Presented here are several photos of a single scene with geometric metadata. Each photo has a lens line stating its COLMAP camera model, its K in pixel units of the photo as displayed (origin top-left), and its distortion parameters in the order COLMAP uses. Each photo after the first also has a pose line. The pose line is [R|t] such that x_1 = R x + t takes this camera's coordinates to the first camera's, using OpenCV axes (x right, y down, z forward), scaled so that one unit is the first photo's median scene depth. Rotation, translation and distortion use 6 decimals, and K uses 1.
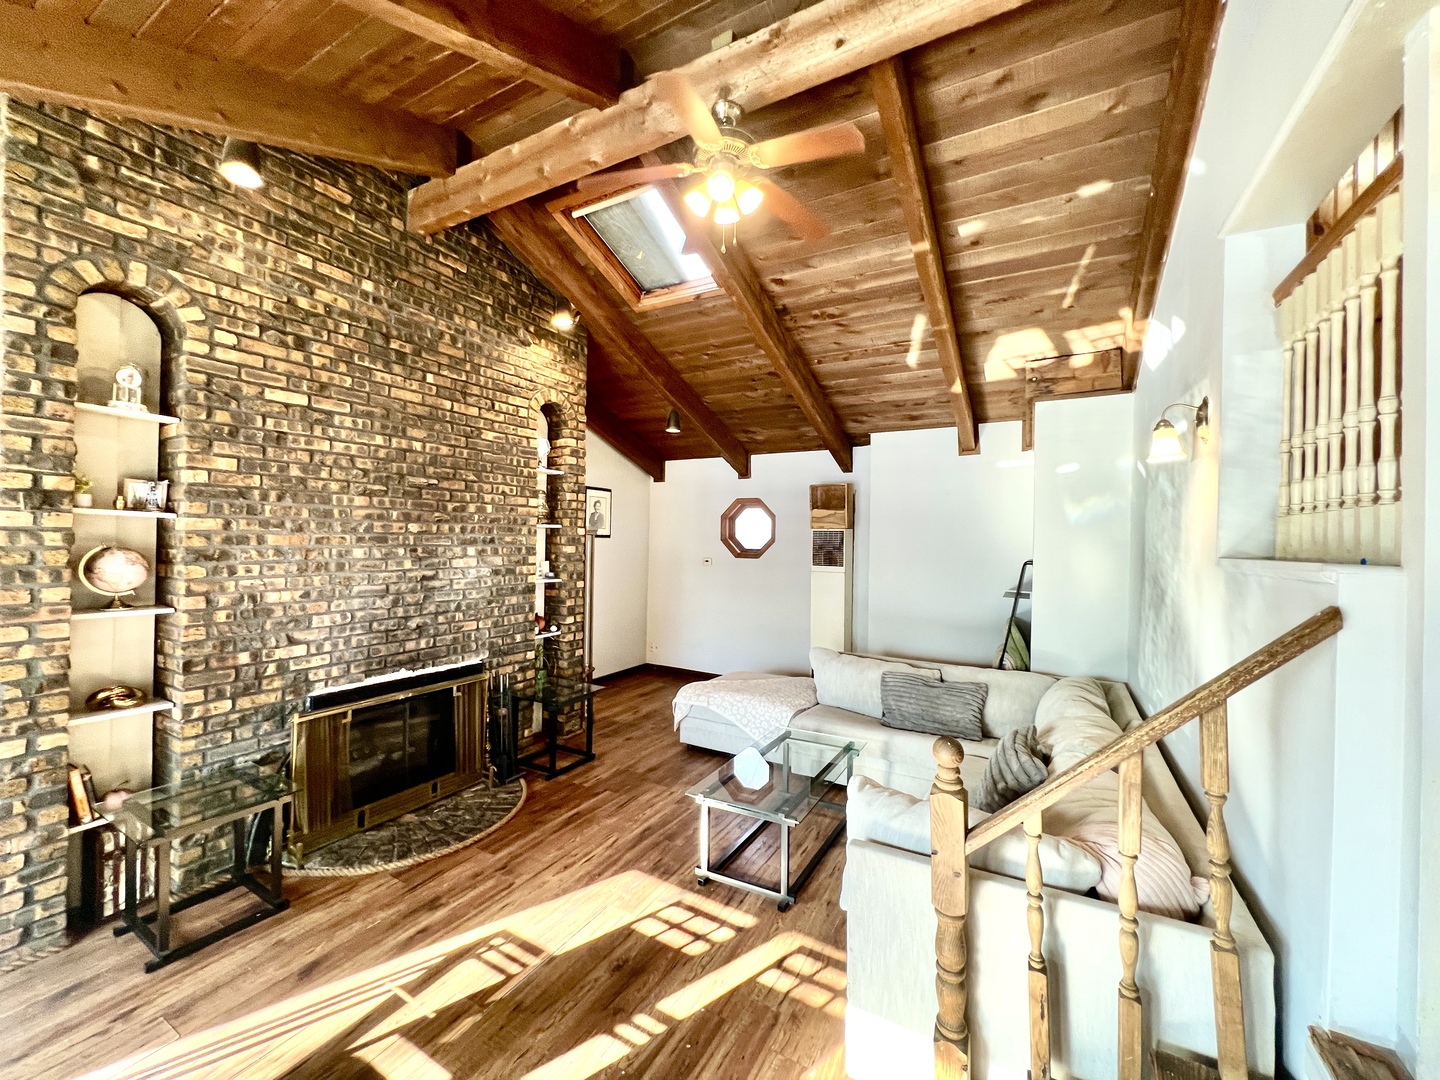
lens RADIAL K [[579.2, 0, 713.0], [0, 579.2, 537.1], [0, 0, 1]] dist [-0.004103, 0.002219]
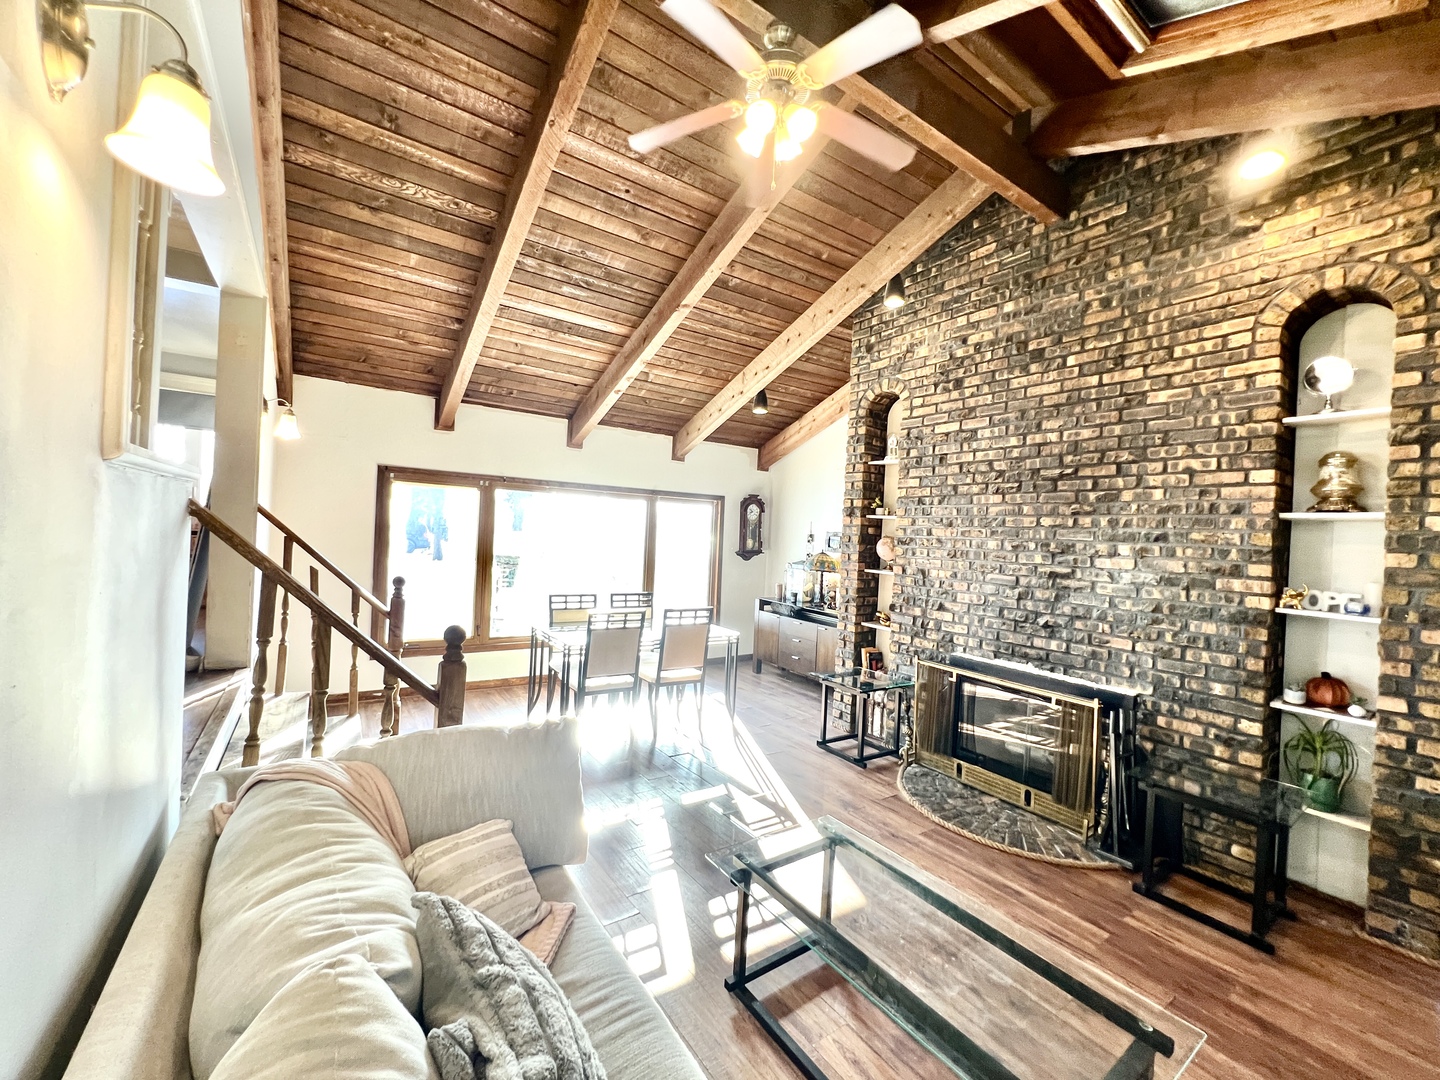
lens RADIAL K [[579.2, 0, 718.0], [0, 579.2, 537.1], [0, 0, 1]] dist [-0.004103, 0.002219]
pose [[-0.429657, -0.037905, -0.902196, 0.613541], [-0.056205, 0.998304, -0.015176, 0.056874], [0.901241, 0.044188, -0.431059, 0.951989]]
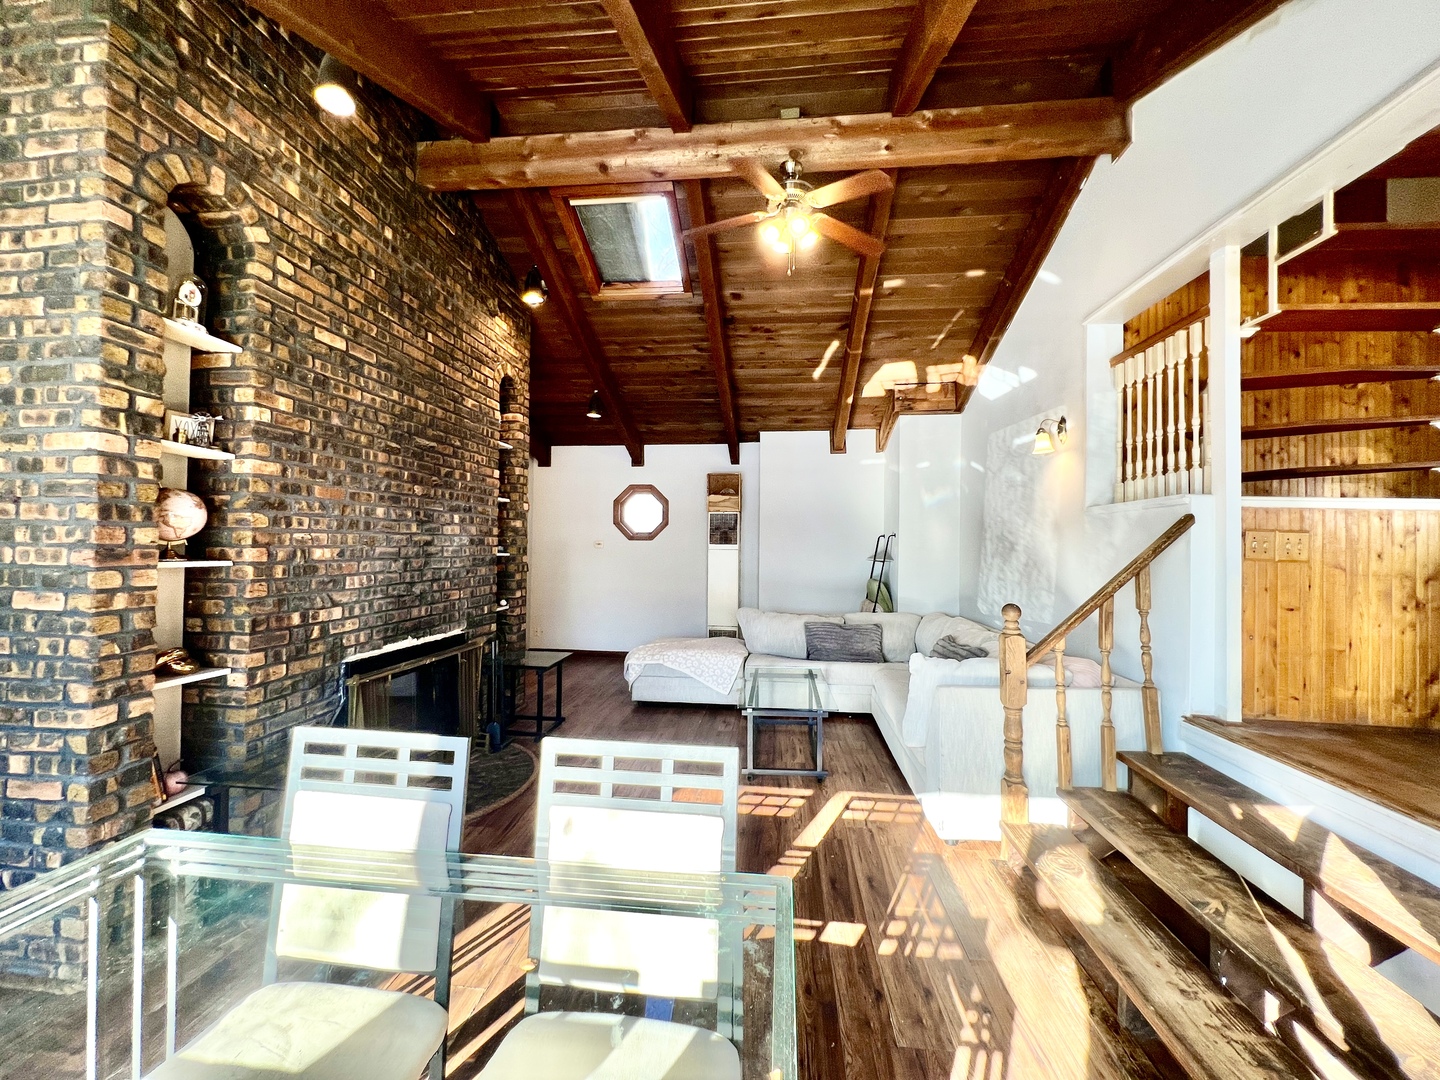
lens RADIAL K [[578.5, 0, 712.7], [0, 578.5, 536.2], [0, 0, 1]] dist [-0.003704, 0.002057]
pose [[0.917398, -0.000357, 0.397970, -0.464657], [0.004022, 0.999957, -0.008375, 0.072731], [-0.397950, 0.009283, 0.917360, -0.080060]]
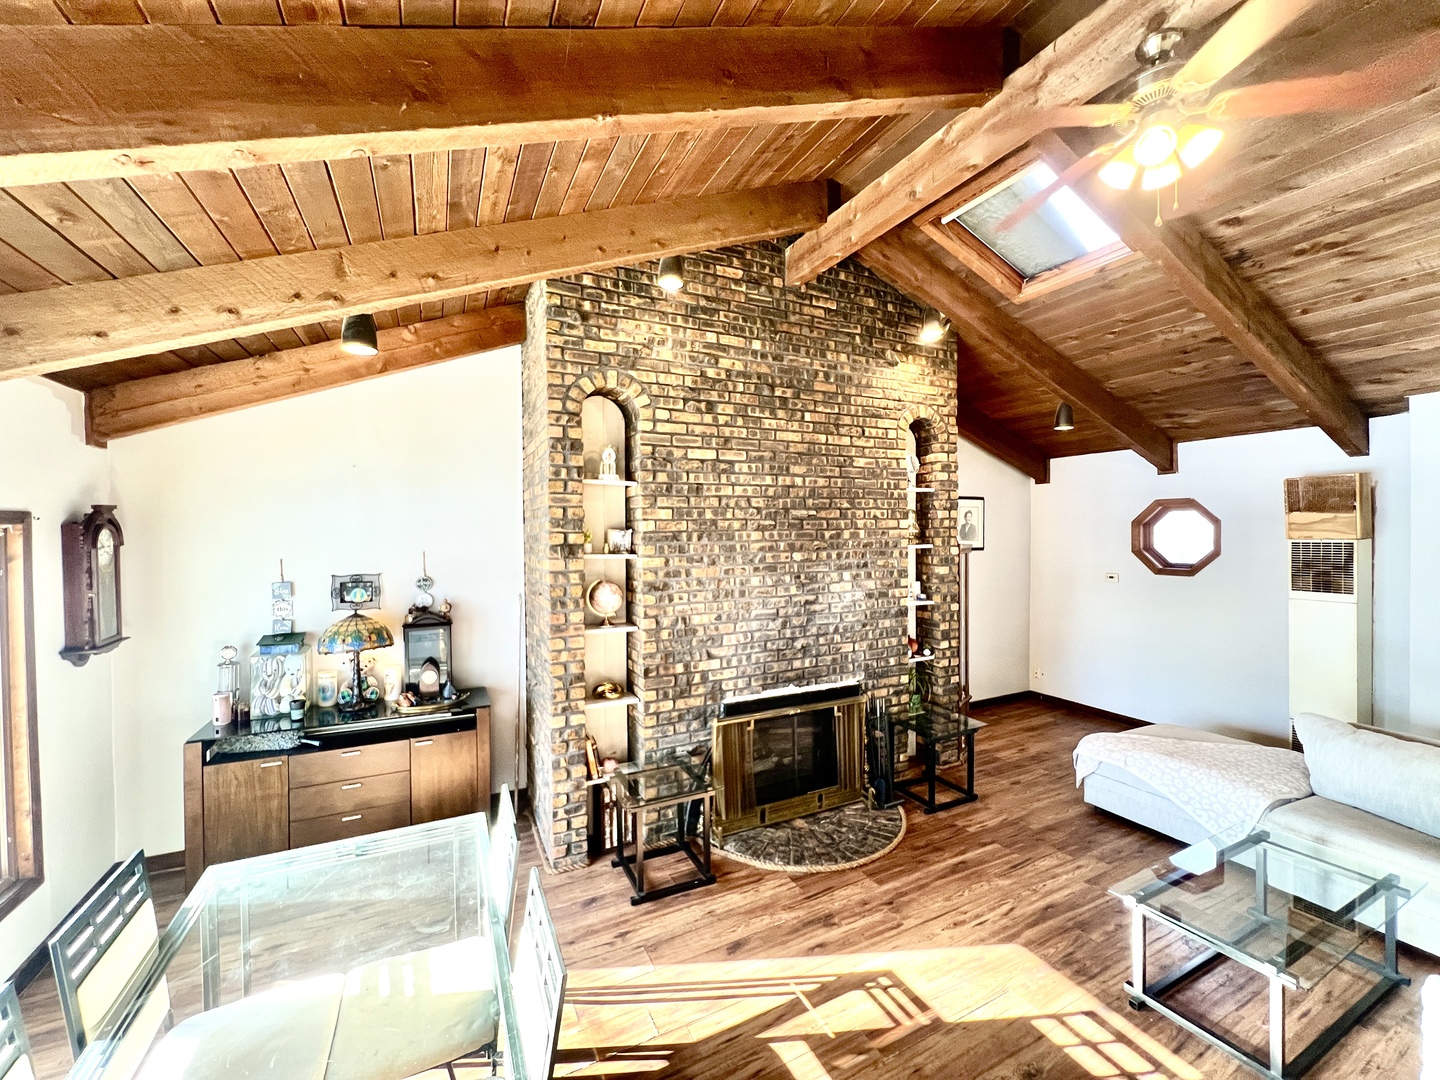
lens RADIAL K [[579.2, 0, 717.4], [0, 579.2, 537.8], [0, 0, 1]] dist [-0.004103, 0.002219]
pose [[0.831330, -0.016779, -0.555526, -0.036121], [0.023393, 0.999715, 0.004812, -0.062184], [0.555287, -0.016996, 0.831485, 0.008380]]
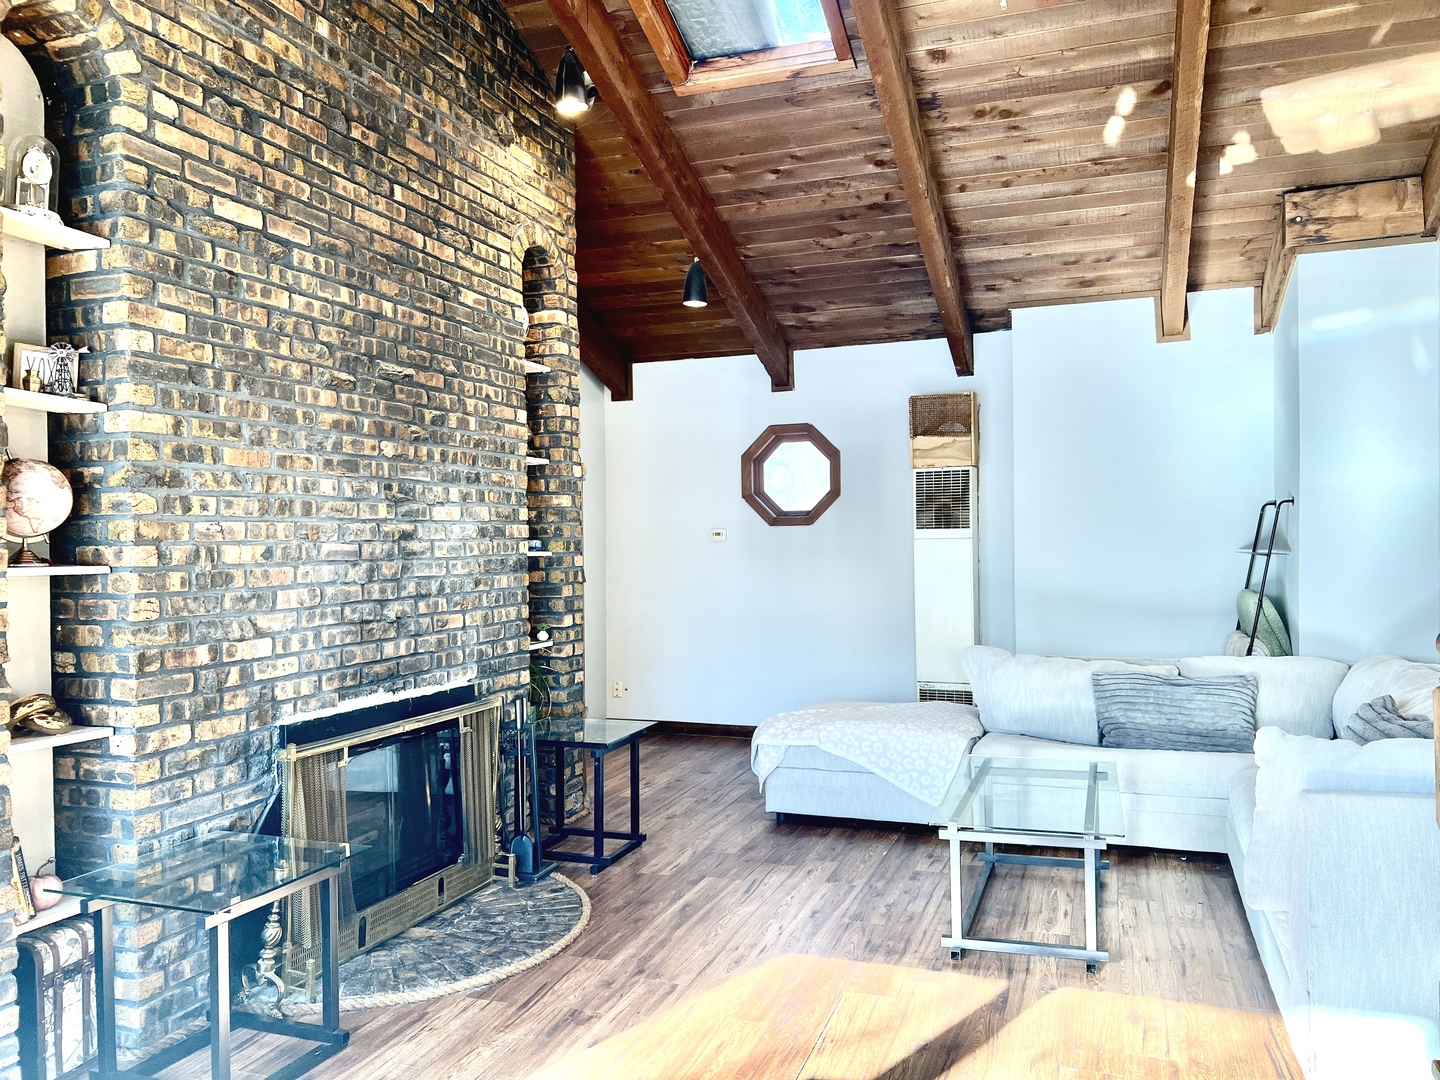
lens RADIAL K [[1085.1, 0, 714.7], [0, 1085.1, 546.4], [0, 0, 1]] dist [0.046898, -0.054991]
pose [[0.984686, -0.030199, 0.171704, -0.395540], [0.028802, 0.999529, 0.010620, 0.083133], [-0.171944, -0.005512, 0.985091, -0.150626]]
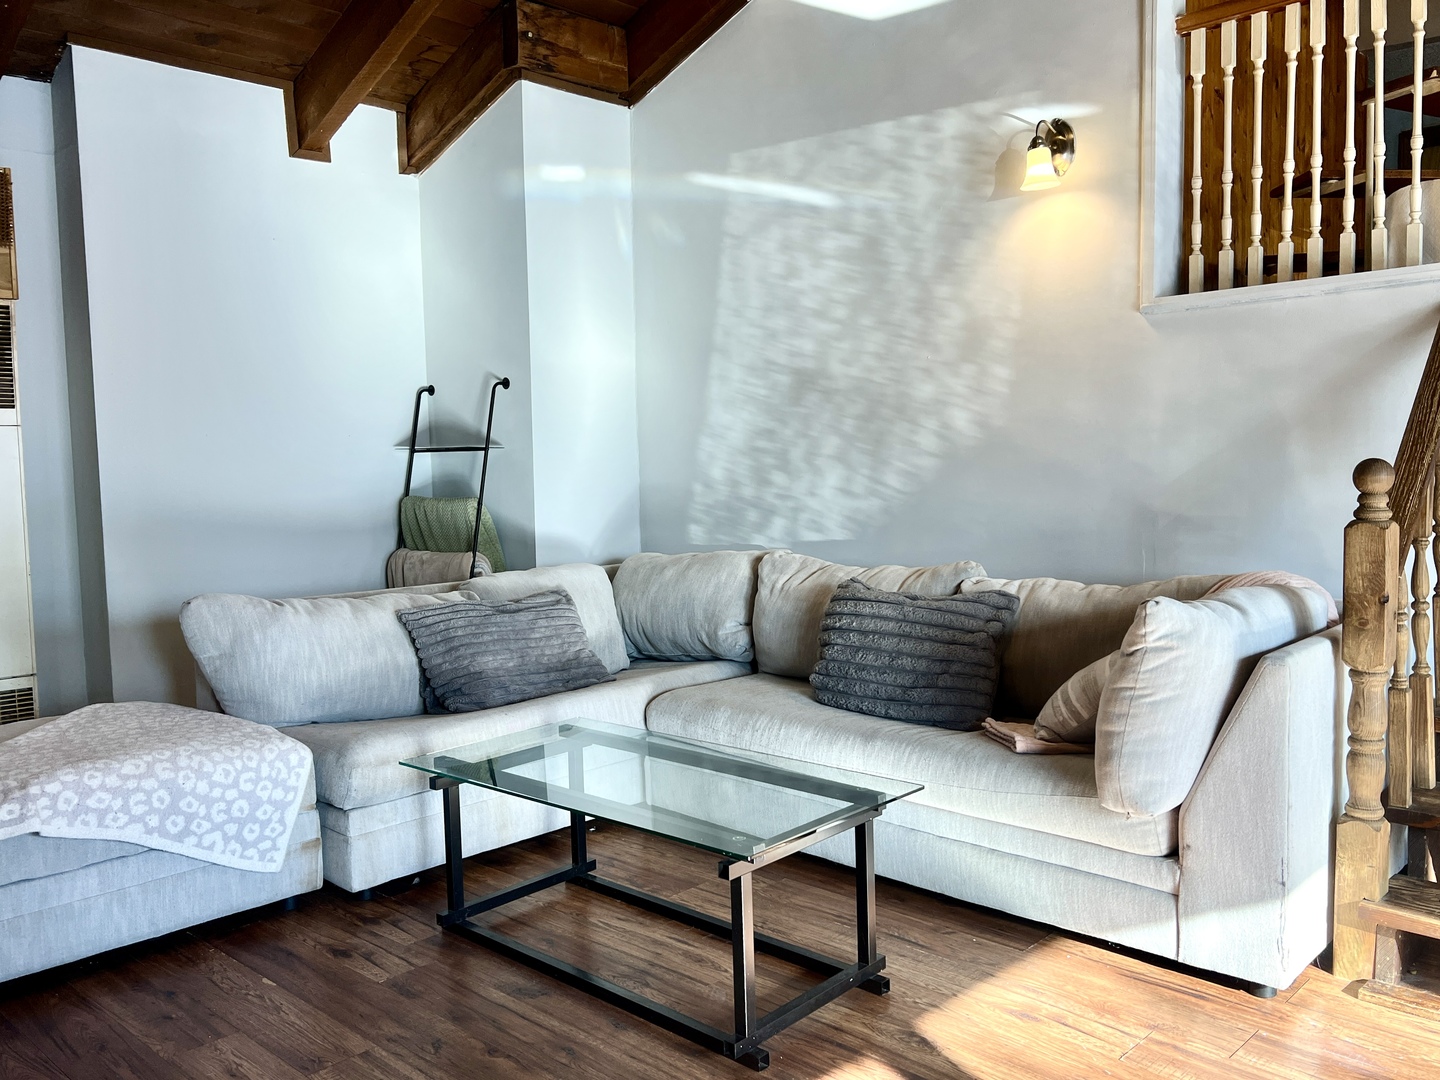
lens RADIAL K [[1182.8, 0, 713.4], [0, 1182.8, 548.0], [0, 0, 1]] dist [0.011543, -0.002719]
pose [[0.249657, -0.098001, 0.963363, -0.628521], [0.025771, 0.995186, 0.094559, 0.128550], [-0.967991, 0.001220, 0.250980, 0.655614]]
